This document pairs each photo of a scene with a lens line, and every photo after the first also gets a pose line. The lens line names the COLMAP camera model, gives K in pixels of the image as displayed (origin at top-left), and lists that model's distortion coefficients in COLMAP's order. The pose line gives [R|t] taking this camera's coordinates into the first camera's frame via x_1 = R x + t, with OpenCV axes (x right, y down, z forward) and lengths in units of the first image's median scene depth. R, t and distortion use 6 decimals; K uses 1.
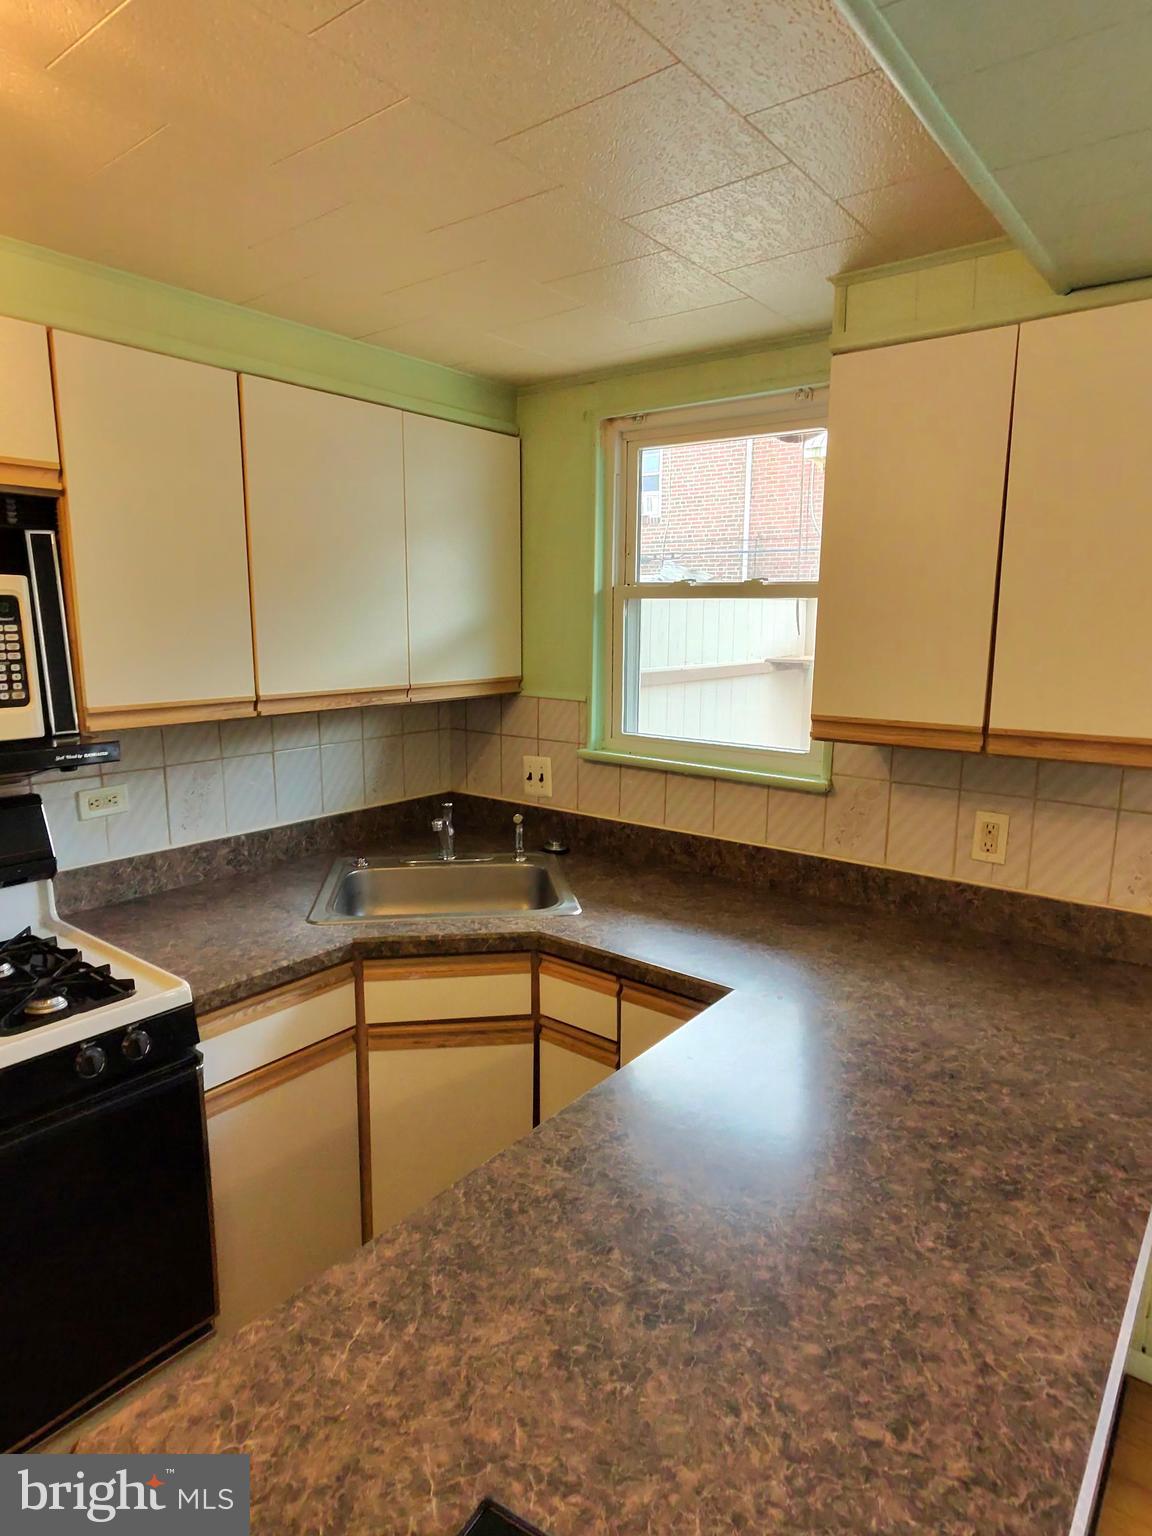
lens RADIAL K [[868.6, 0, 571.7], [0, 868.6, 771.4], [0, 0, 1]] dist [0.041368, 0.000639]
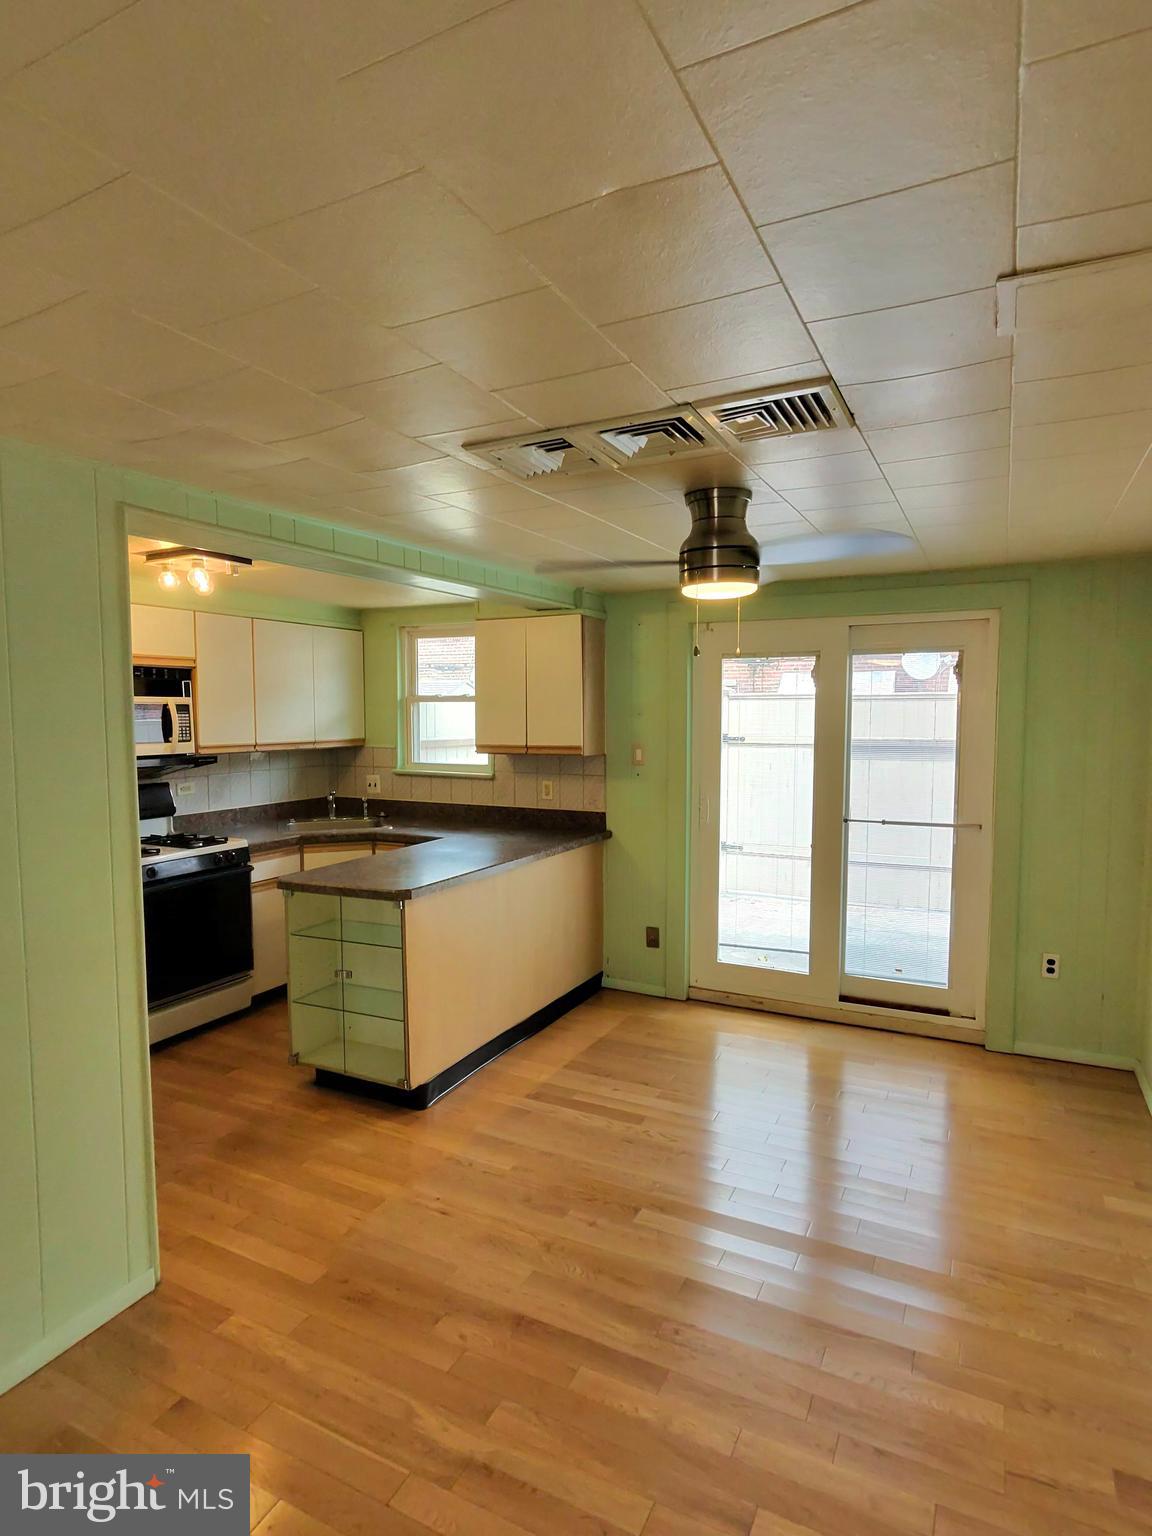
lens RADIAL K [[868.6, 0, 576.3], [0, 868.6, 774.3], [0, 0, 1]] dist [0.041368, 0.000639]
pose [[0.981252, -0.023200, 0.191329, 0.045351], [0.043155, 0.993970, -0.100801, 0.242472], [-0.187837, 0.107168, 0.976336, -1.310644]]
